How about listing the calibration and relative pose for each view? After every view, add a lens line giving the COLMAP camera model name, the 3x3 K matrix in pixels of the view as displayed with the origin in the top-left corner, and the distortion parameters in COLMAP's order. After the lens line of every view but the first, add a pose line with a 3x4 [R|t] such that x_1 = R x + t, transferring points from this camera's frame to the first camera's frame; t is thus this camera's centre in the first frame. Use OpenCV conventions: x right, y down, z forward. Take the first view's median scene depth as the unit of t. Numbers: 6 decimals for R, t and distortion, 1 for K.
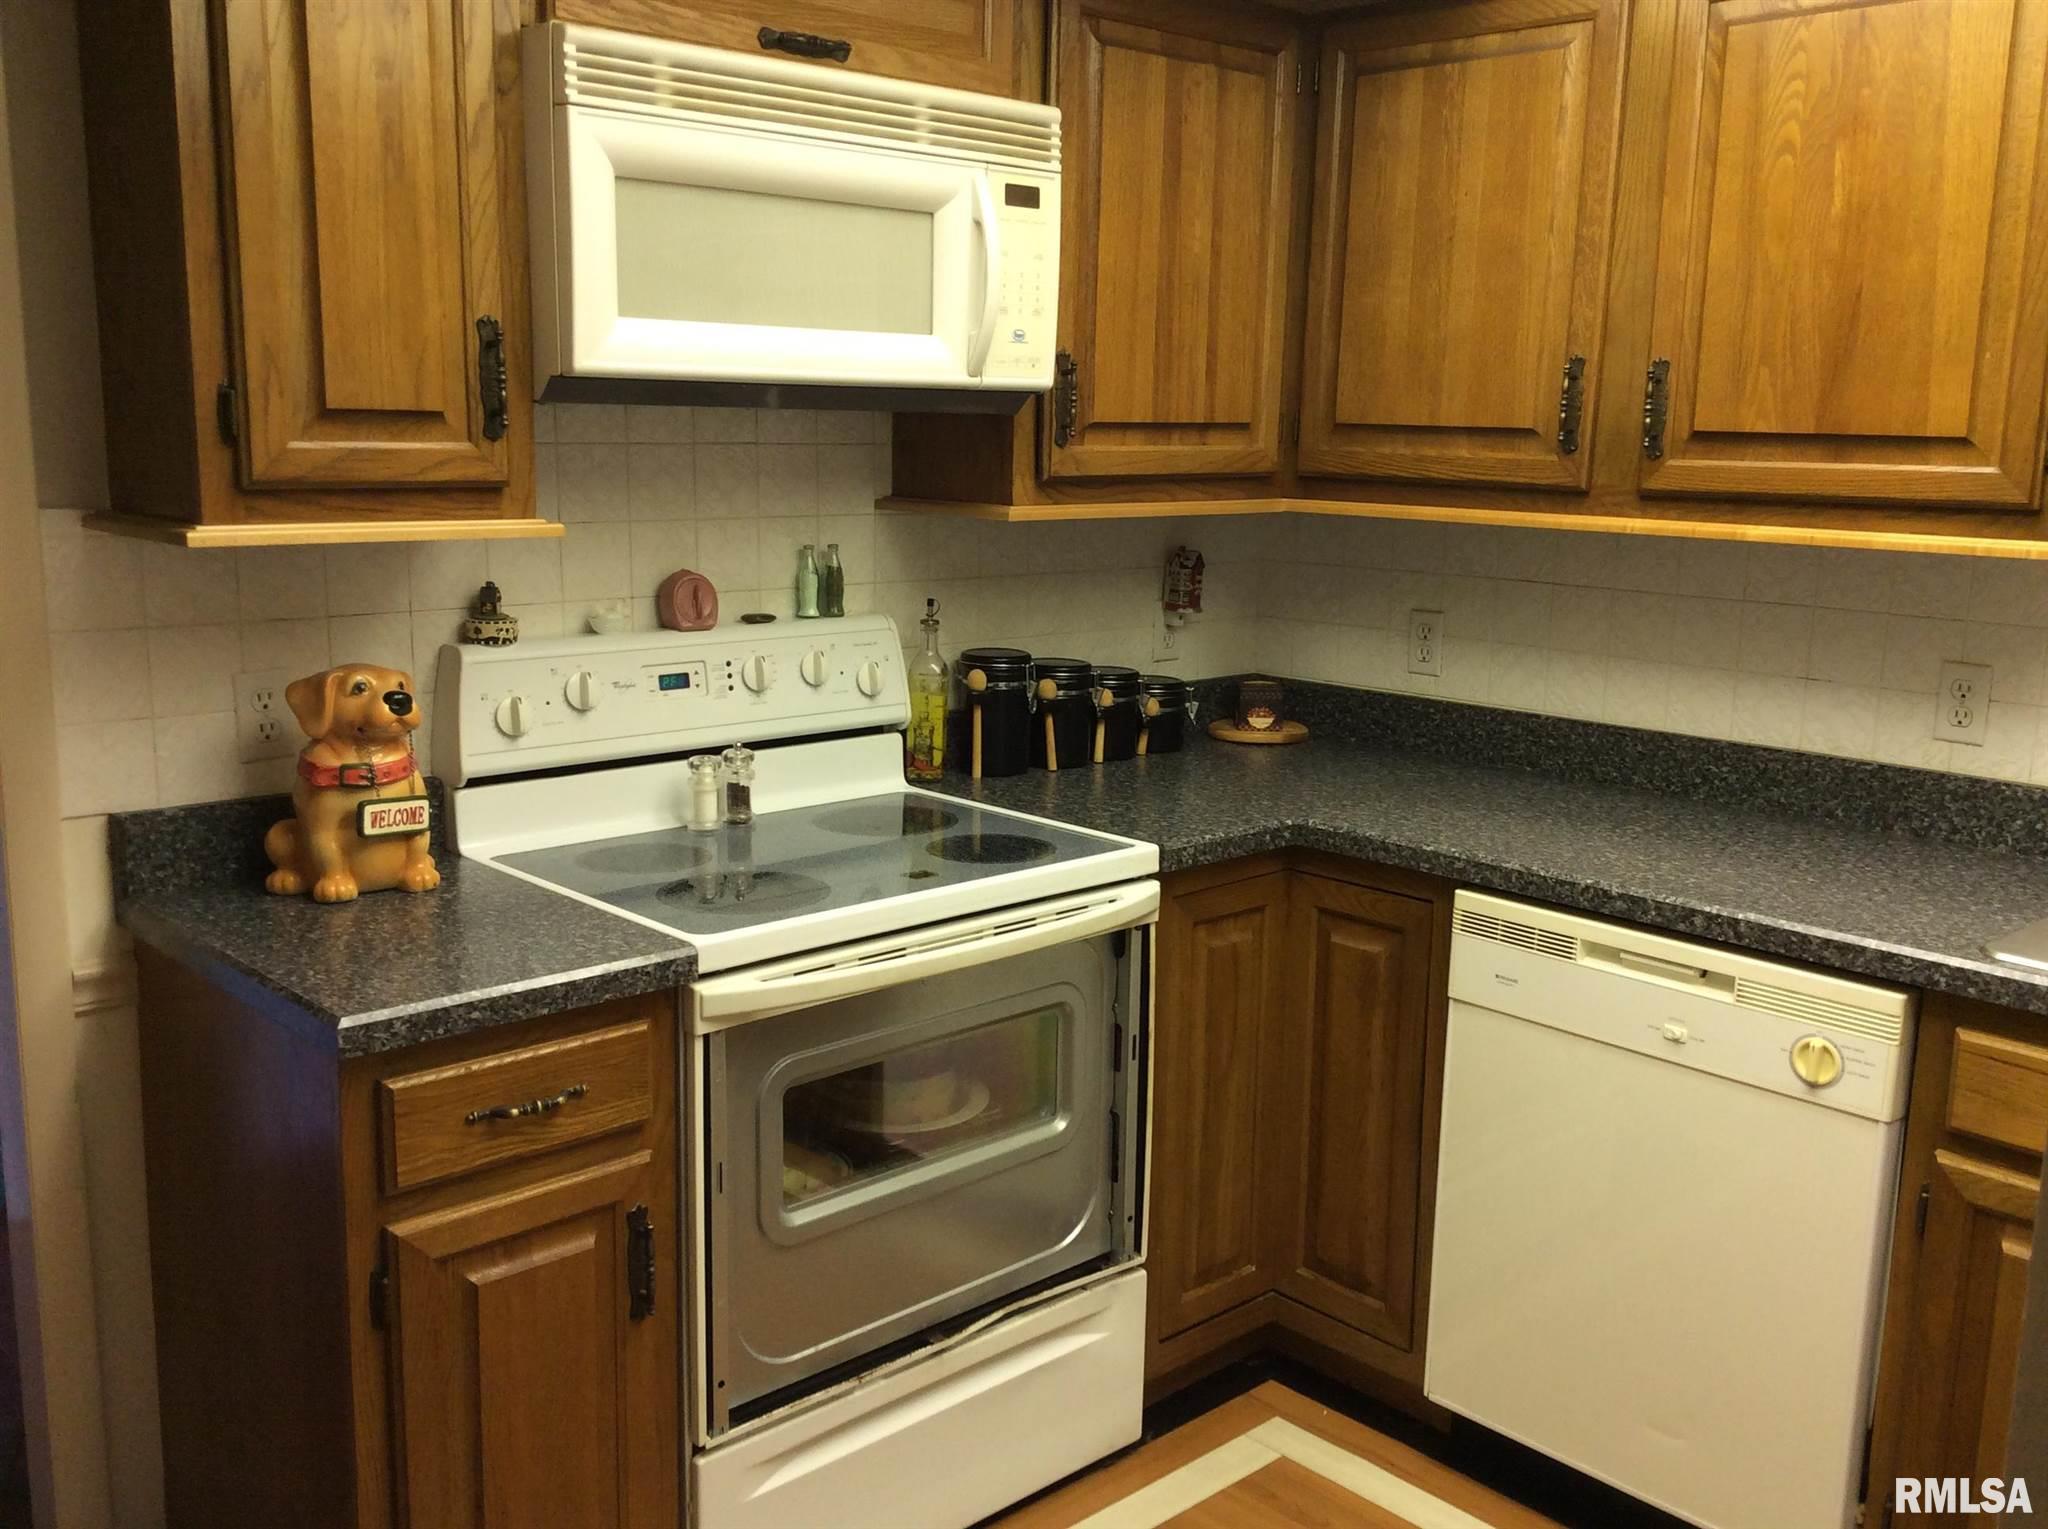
lens RADIAL K [[1864.6, 0, 1056.6], [0, 1864.6, 758.4], [0, 0, 1]] dist [0.125557, -0.220983]
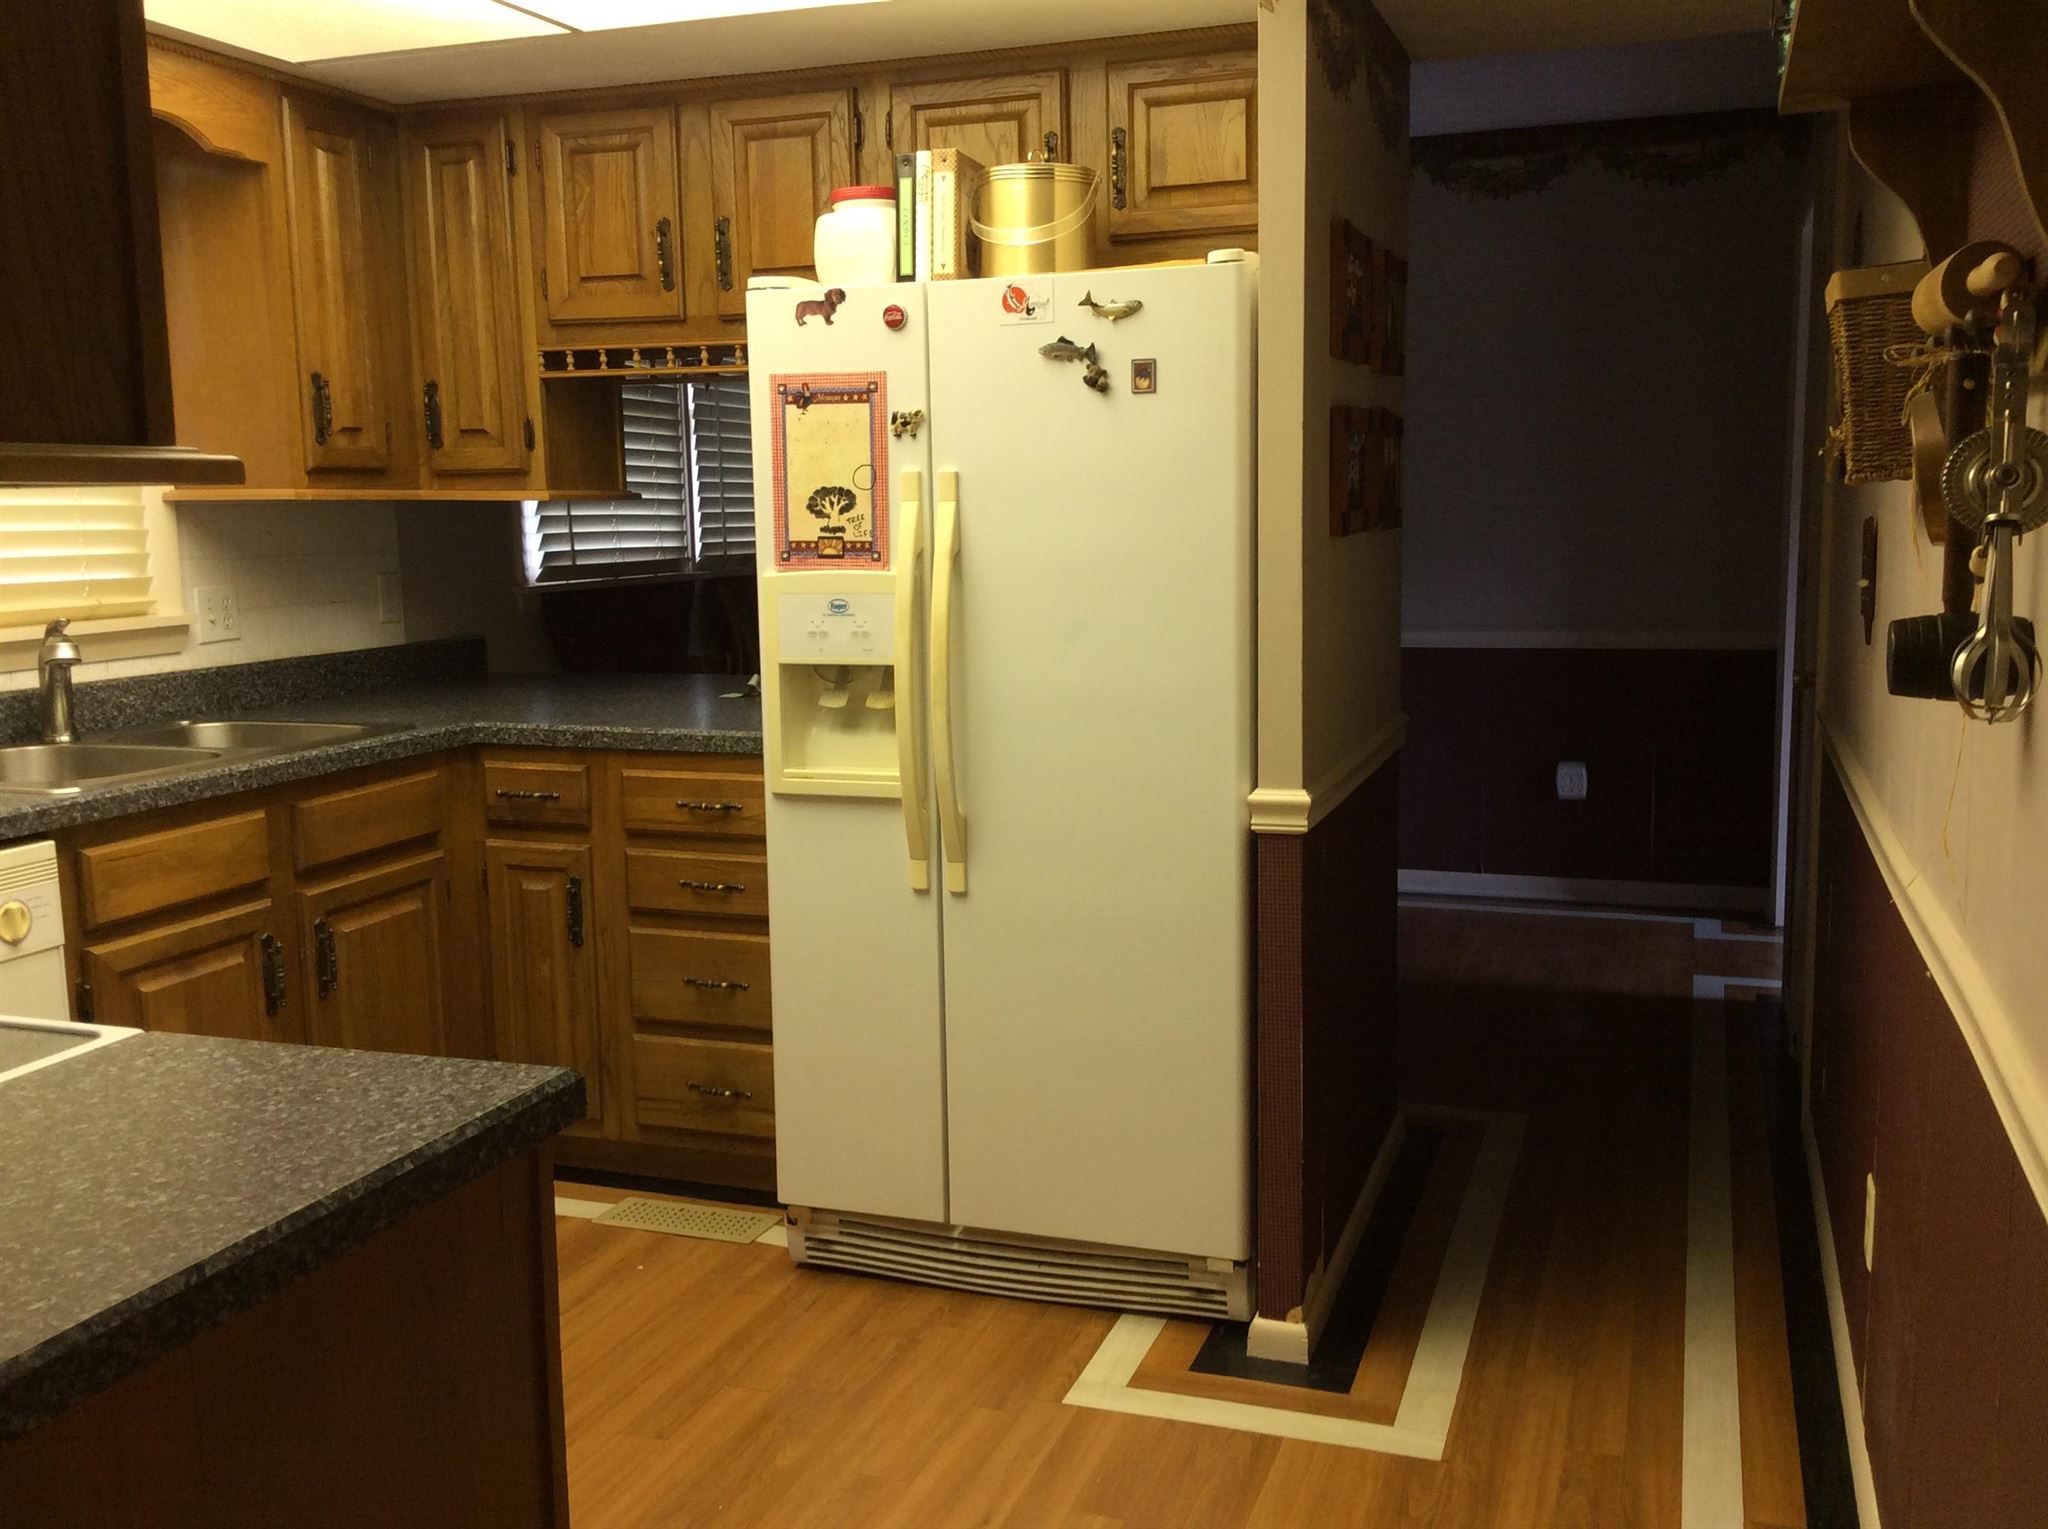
lens RADIAL K [[1852.1, 0, 1033.4], [0, 1852.1, 760.9], [0, 0, 1]] dist [0.122255, -0.251619]
pose [[-0.457587, -0.139586, 0.878140, -0.836289], [0.166491, 0.956683, 0.238827, -0.102539], [-0.873438, 0.255487, -0.414526, 0.829166]]
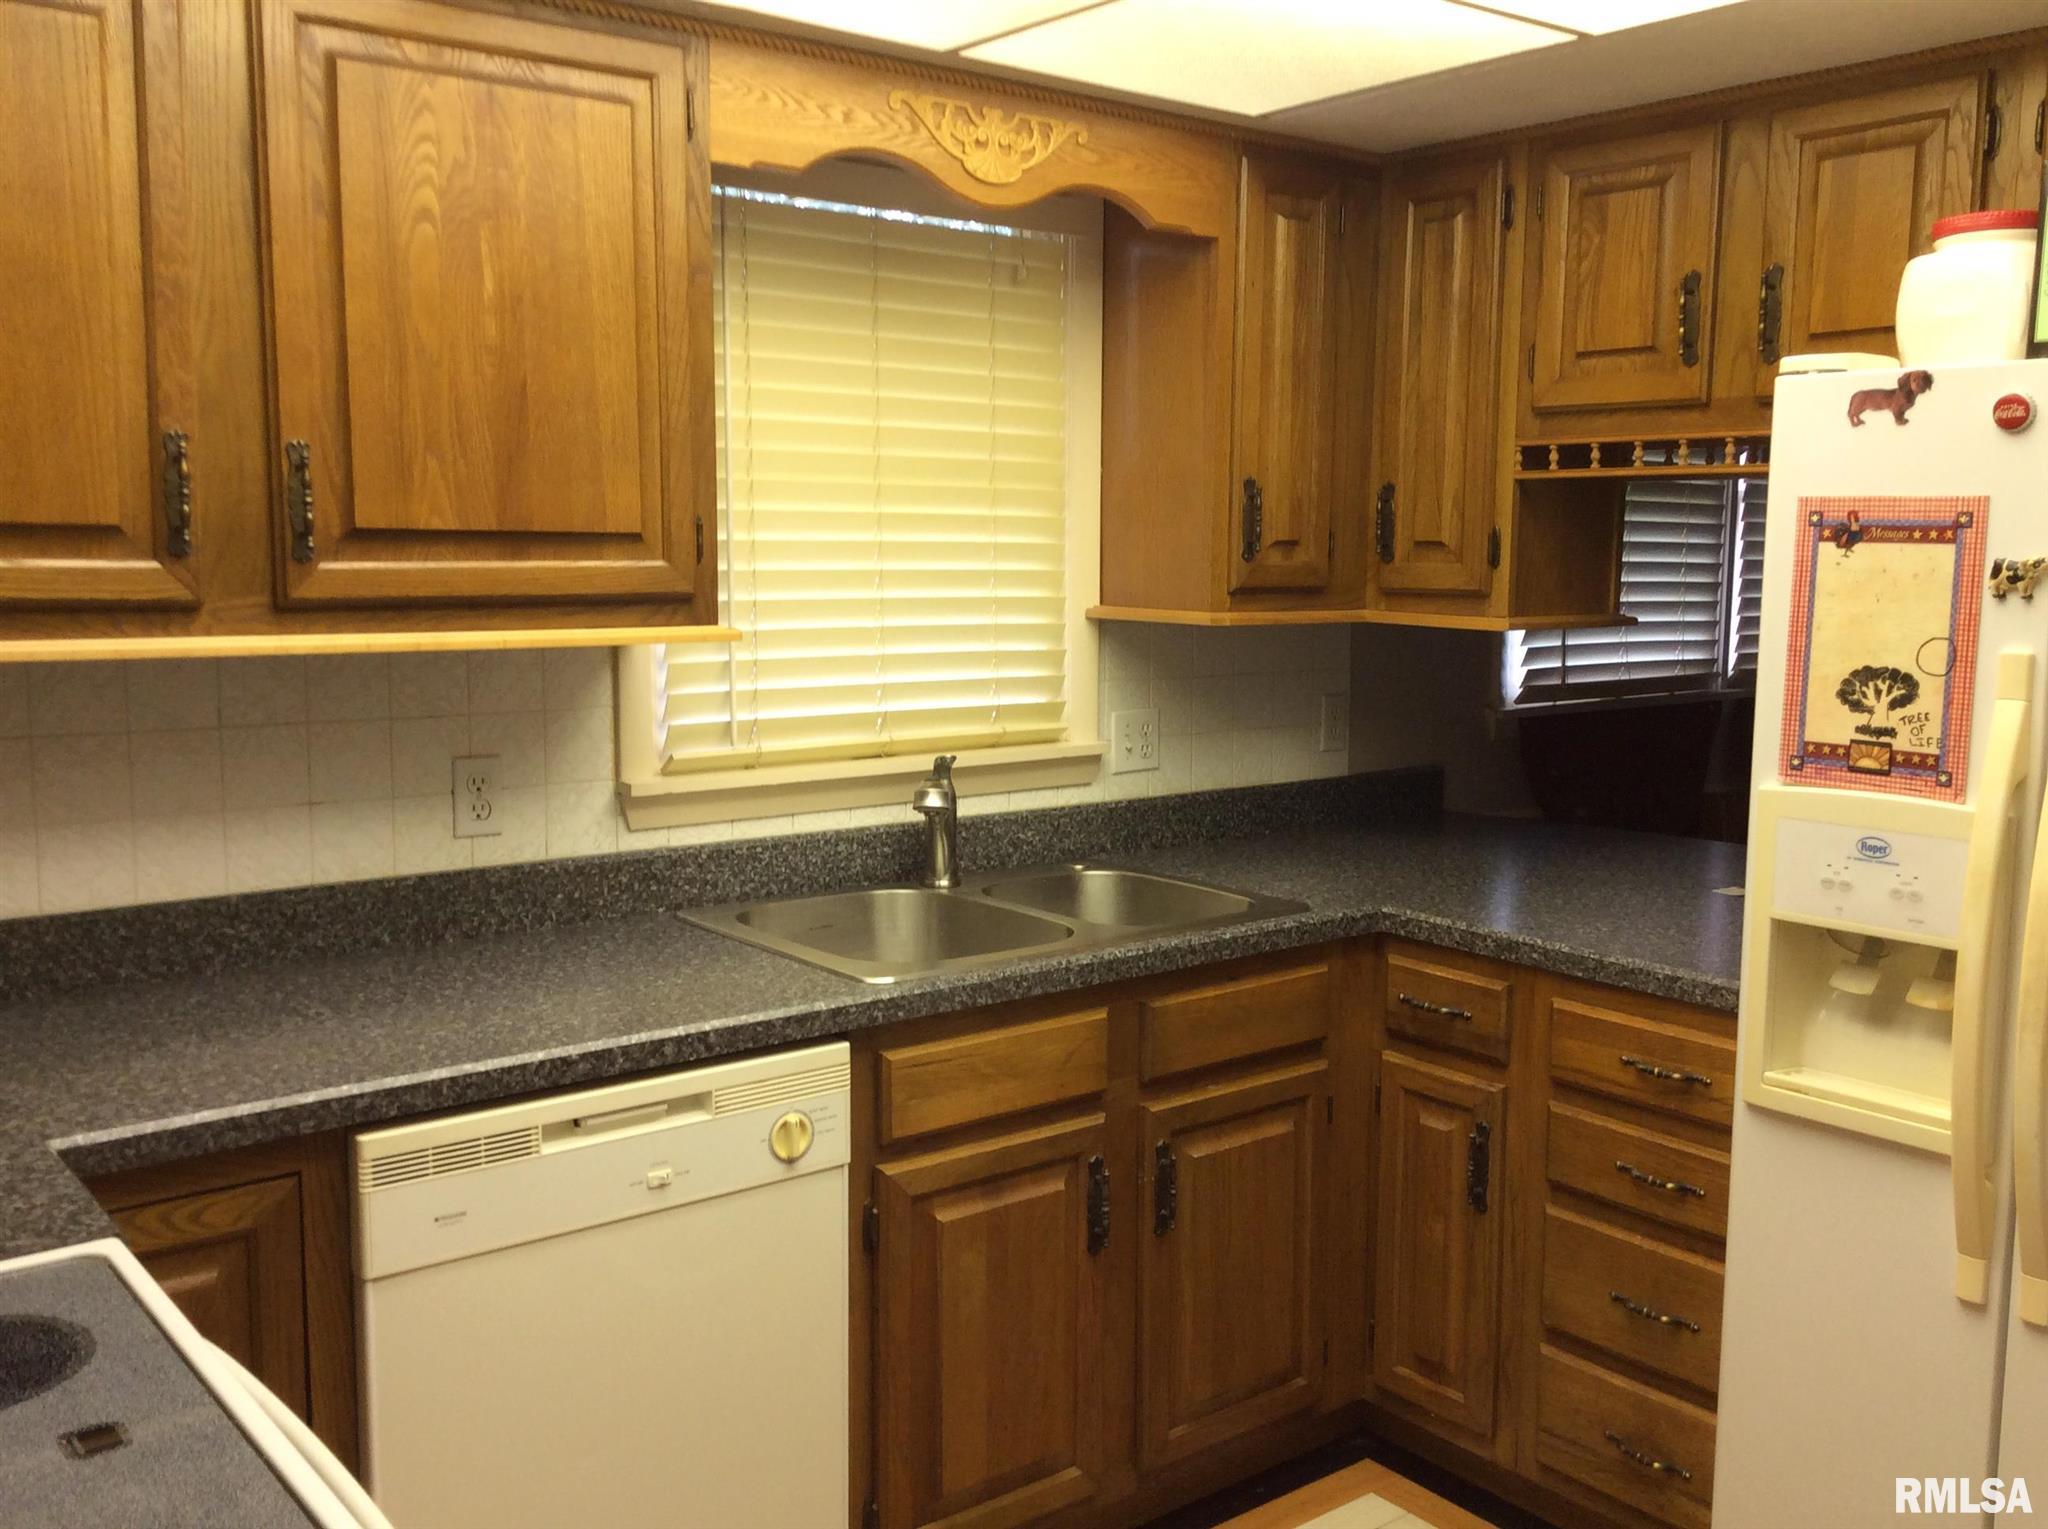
lens RADIAL K [[1852.1, 0, 1033.4], [0, 1852.1, 760.9], [0, 0, 1]] dist [0.122255, -0.251619]
pose [[0.083911, -0.138774, 0.986763, -0.512003], [0.173927, 0.977094, 0.122624, -0.129225], [-0.981177, 0.161336, 0.106126, 0.670475]]
